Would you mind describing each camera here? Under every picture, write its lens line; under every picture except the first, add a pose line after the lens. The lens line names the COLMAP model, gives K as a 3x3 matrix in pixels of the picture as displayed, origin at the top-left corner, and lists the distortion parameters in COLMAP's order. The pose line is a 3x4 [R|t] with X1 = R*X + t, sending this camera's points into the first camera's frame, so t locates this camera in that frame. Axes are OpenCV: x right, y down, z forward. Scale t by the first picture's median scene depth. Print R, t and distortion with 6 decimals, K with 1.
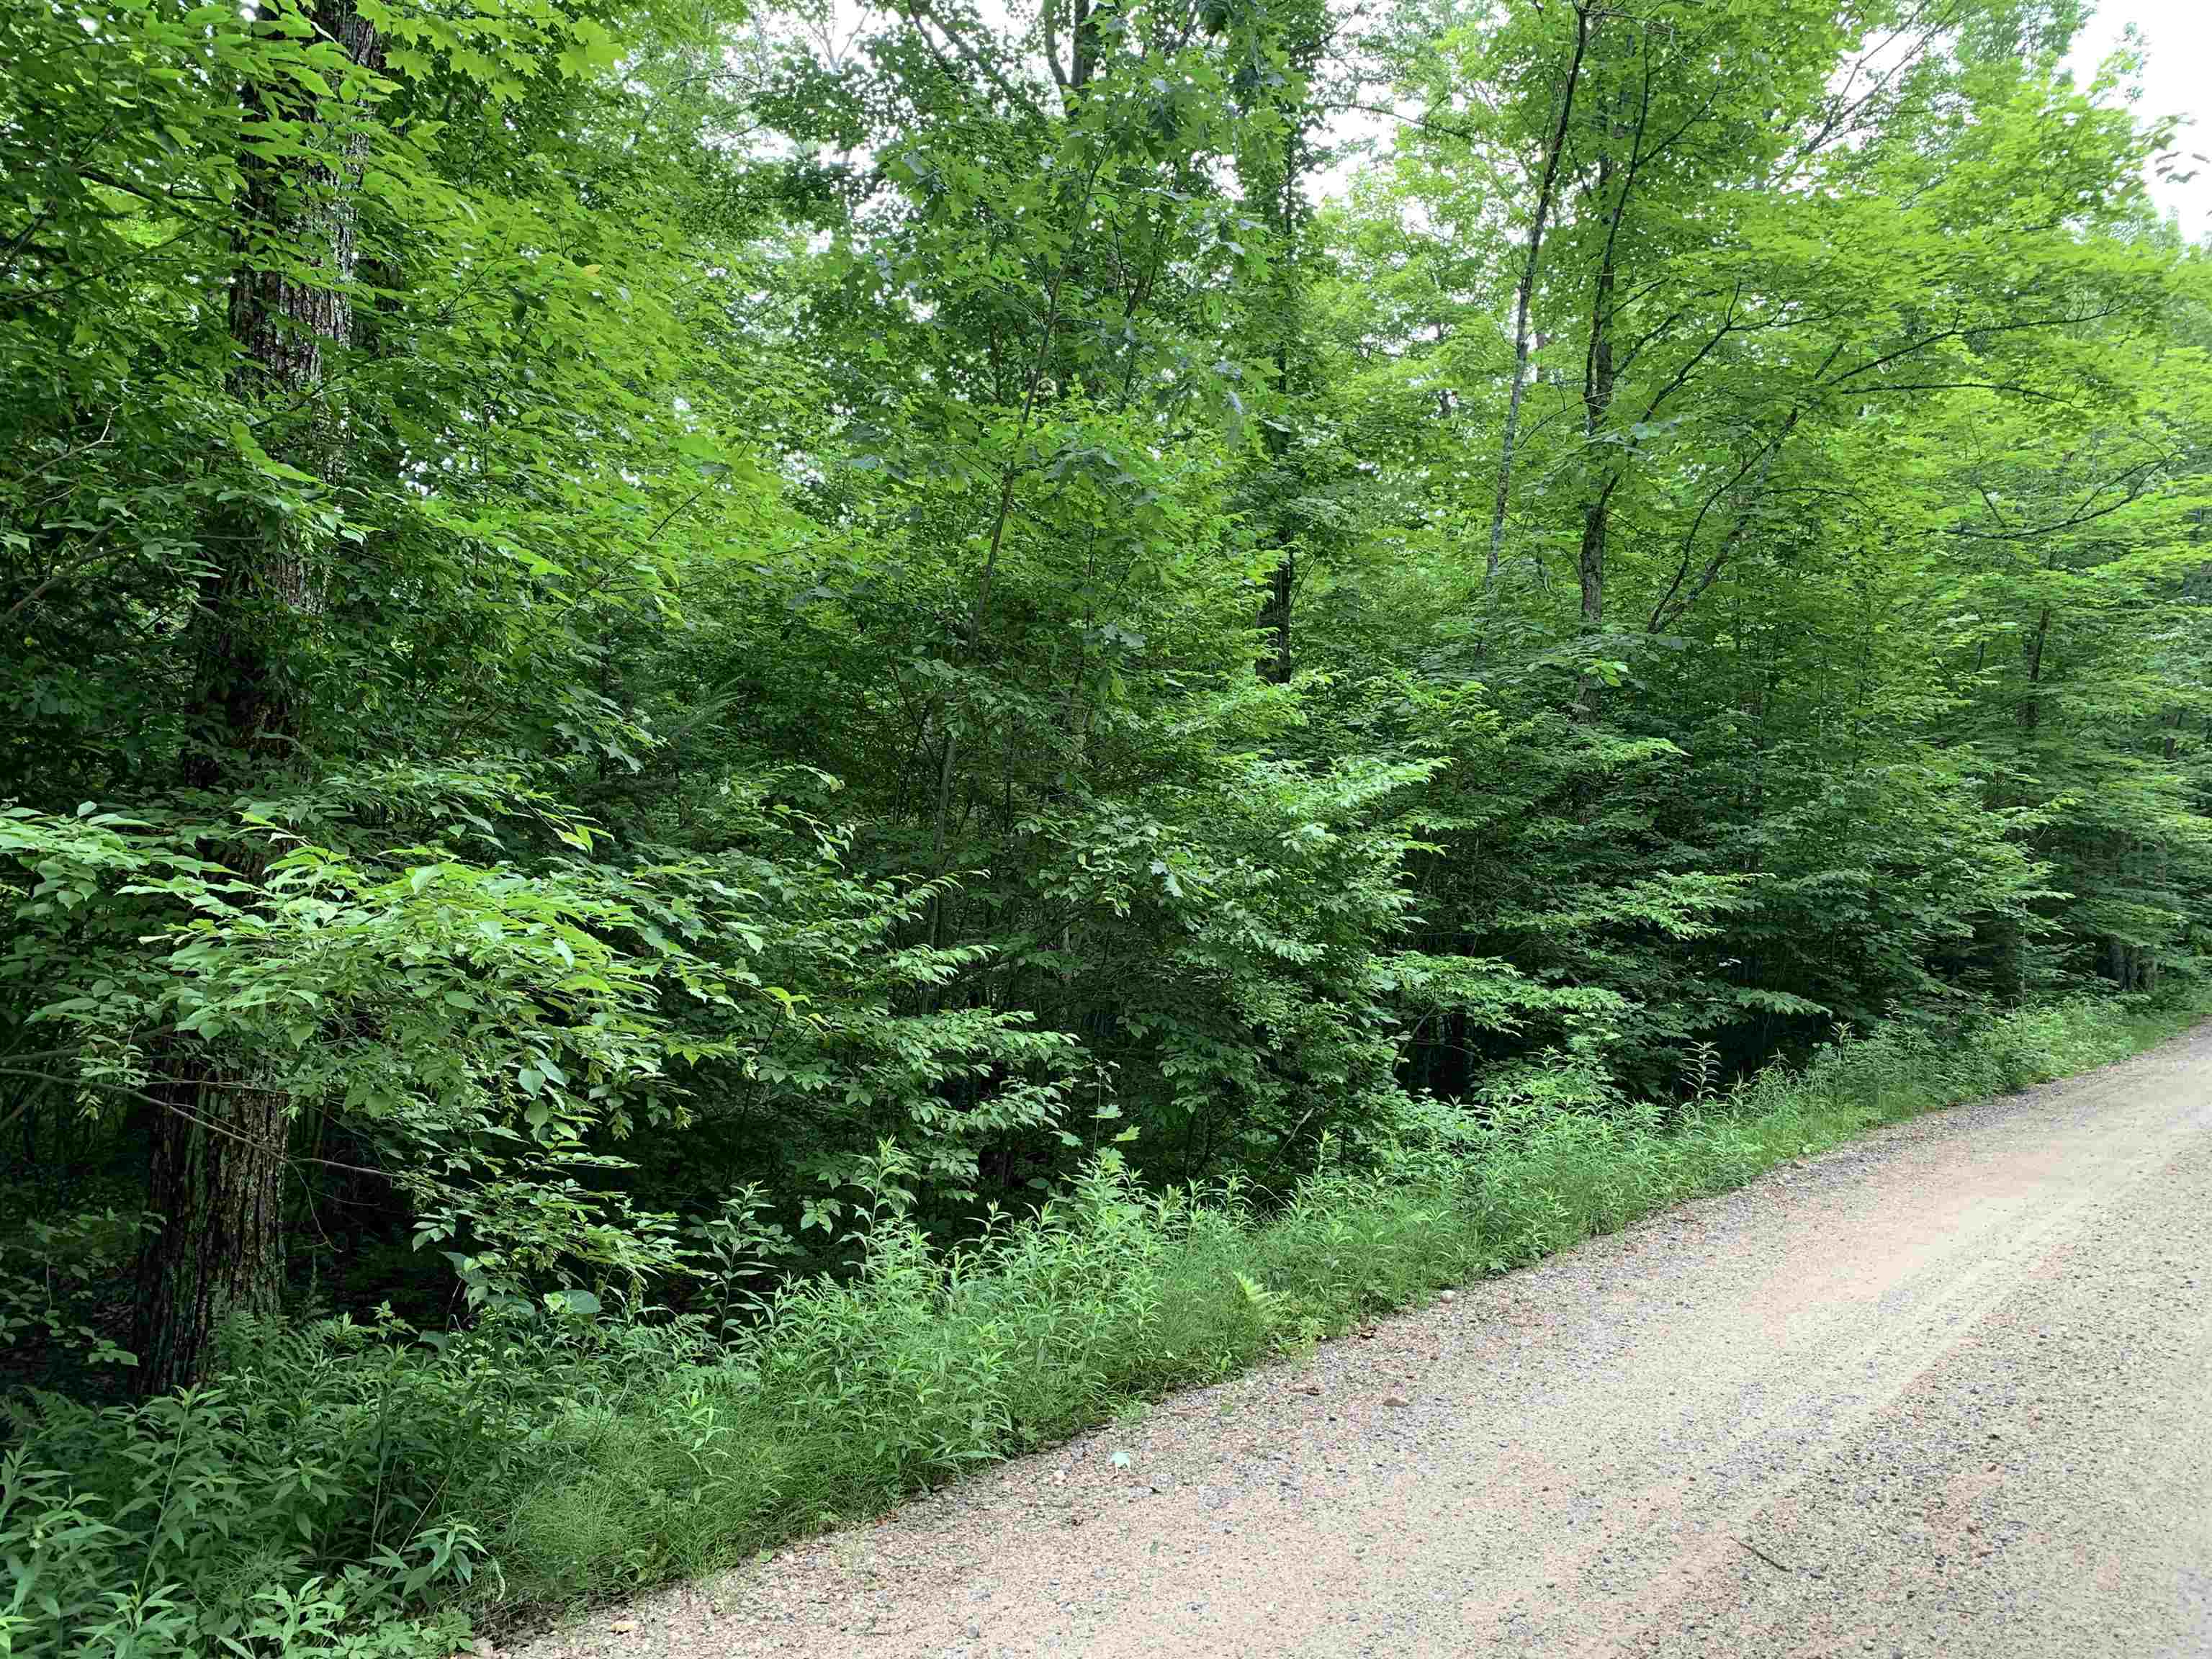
lens RADIAL K [[1693.5, 0, 1096.9], [0, 1693.5, 832.8], [0, 0, 1]] dist [-0.001022, -0.005849]
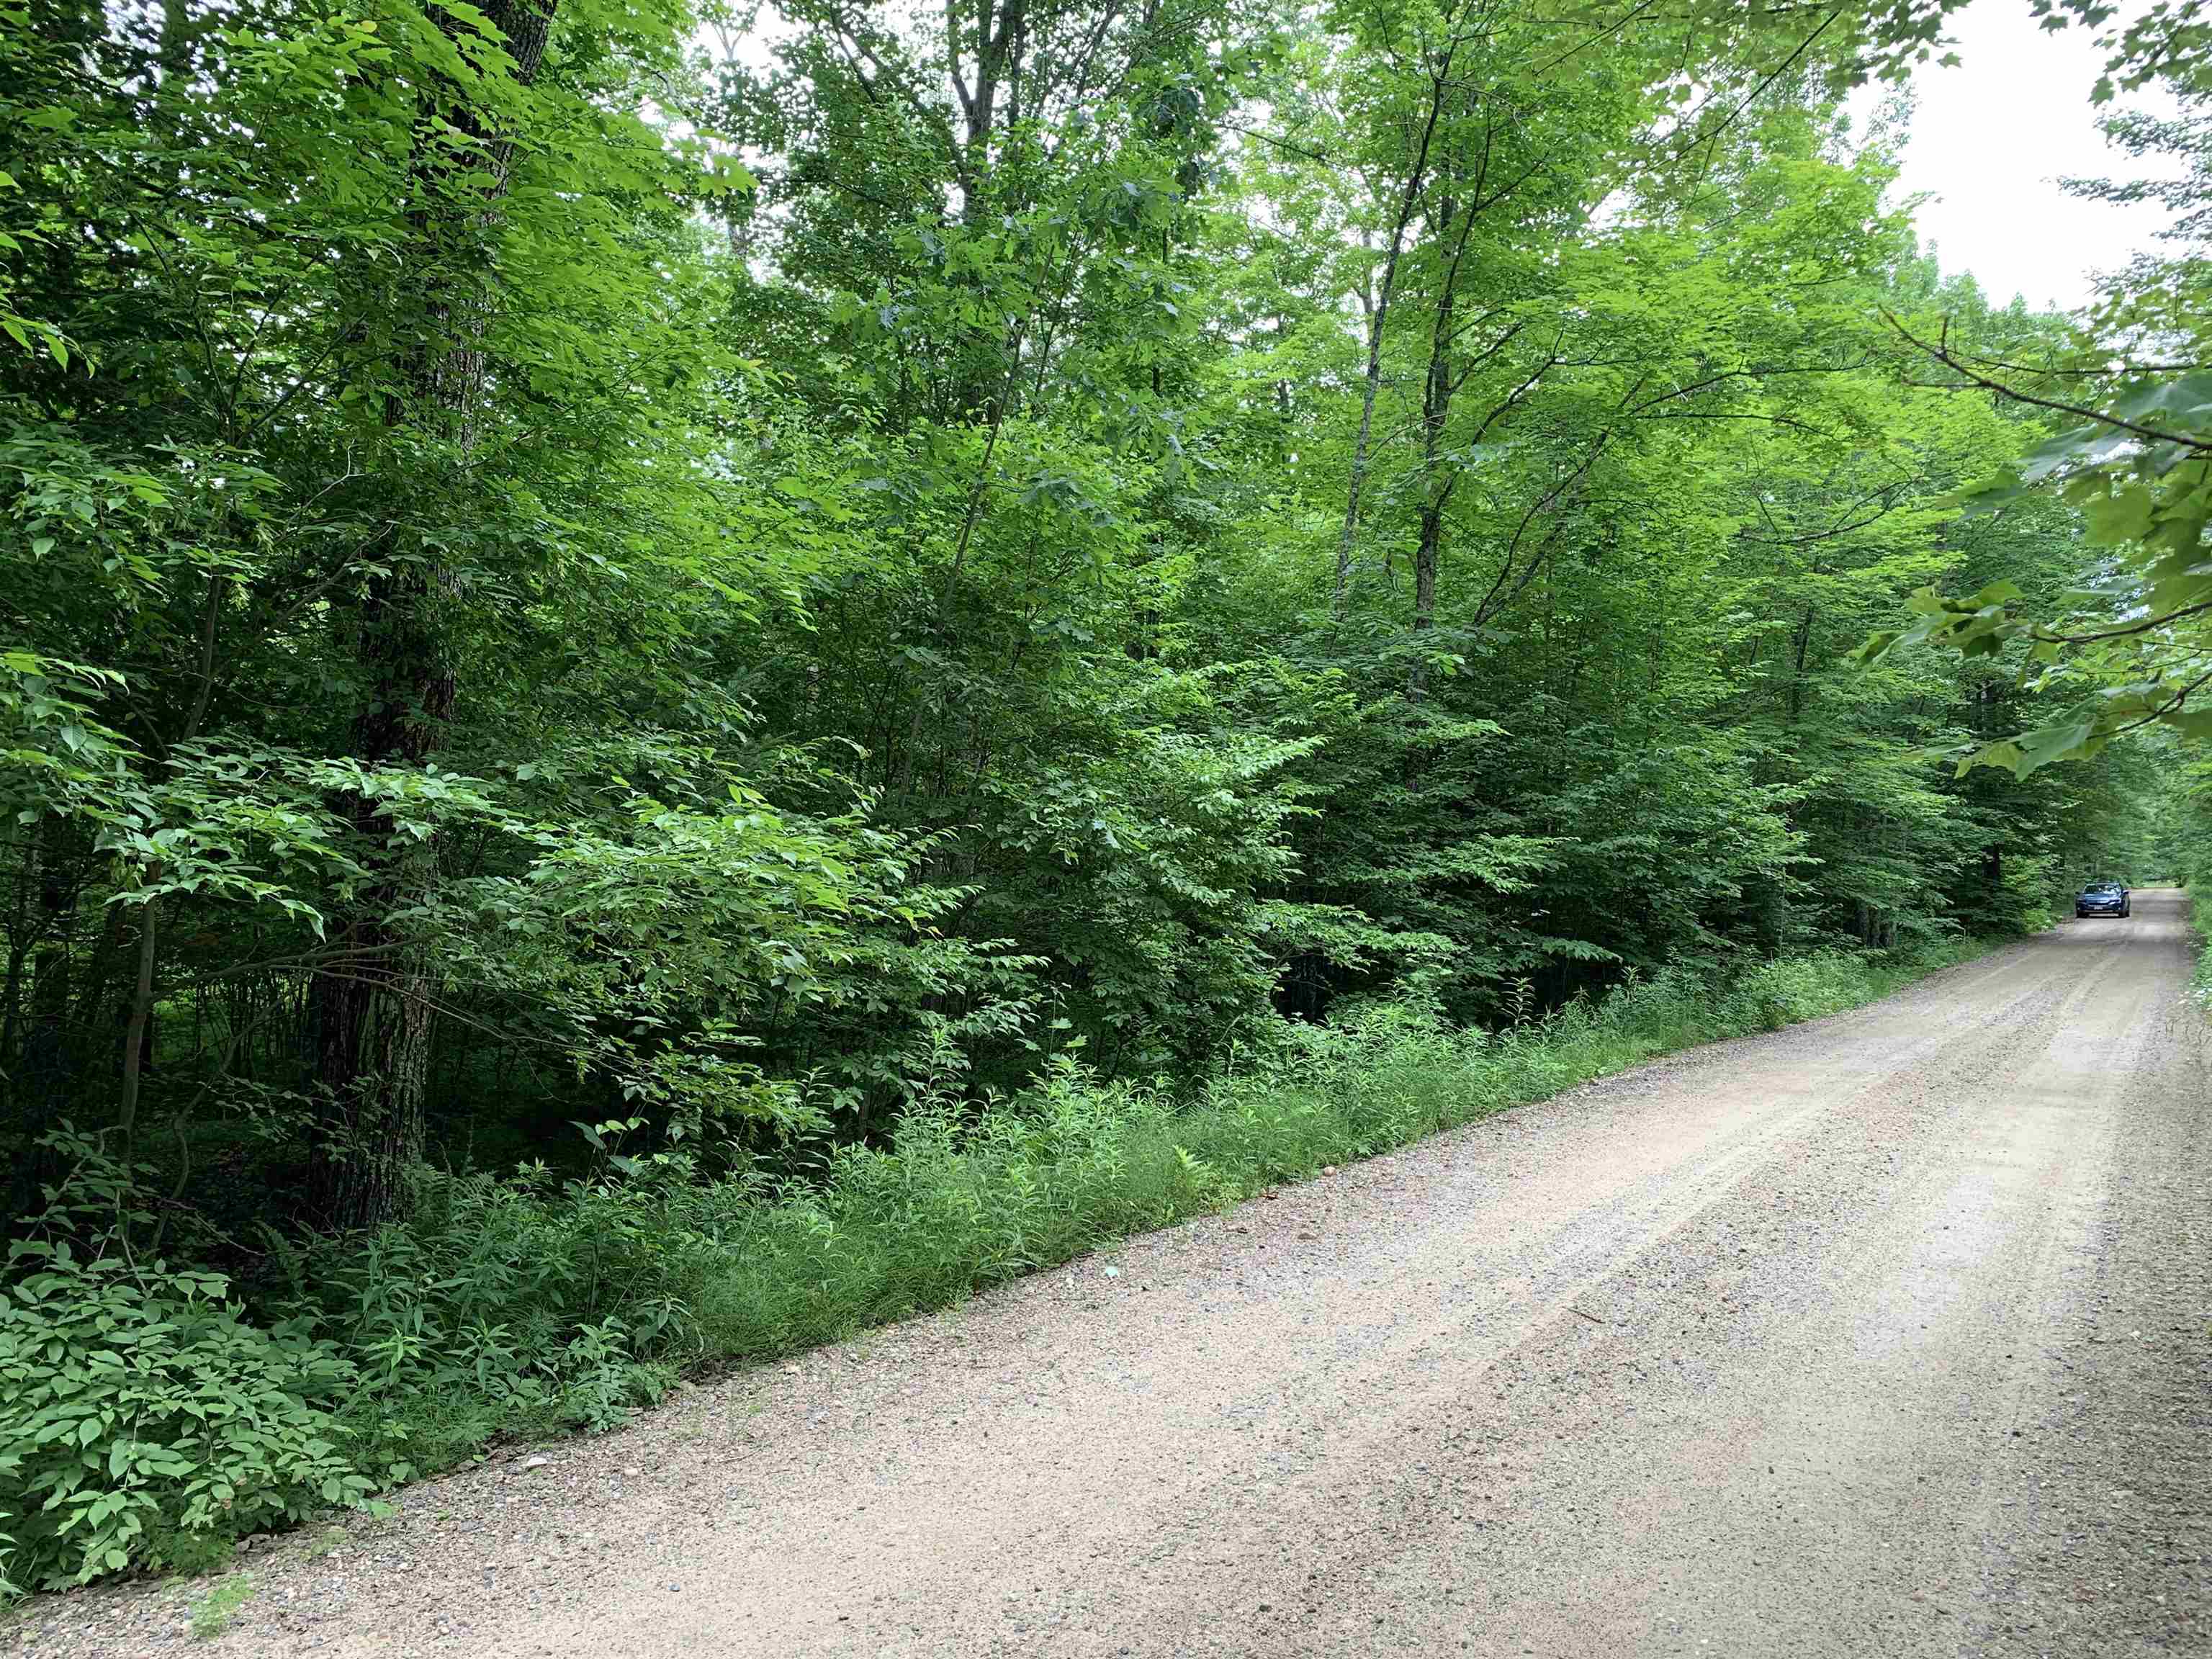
lens RADIAL K [[1670.6, 0, 1101.6], [0, 1670.6, 835.3], [0, 0, 1]] dist [0.059628, -0.195651]
pose [[0.993561, 0.016140, 0.112147, -0.058494], [-0.019226, 0.999464, 0.026498, -0.001940], [-0.111659, -0.028484, 0.993338, -0.115103]]
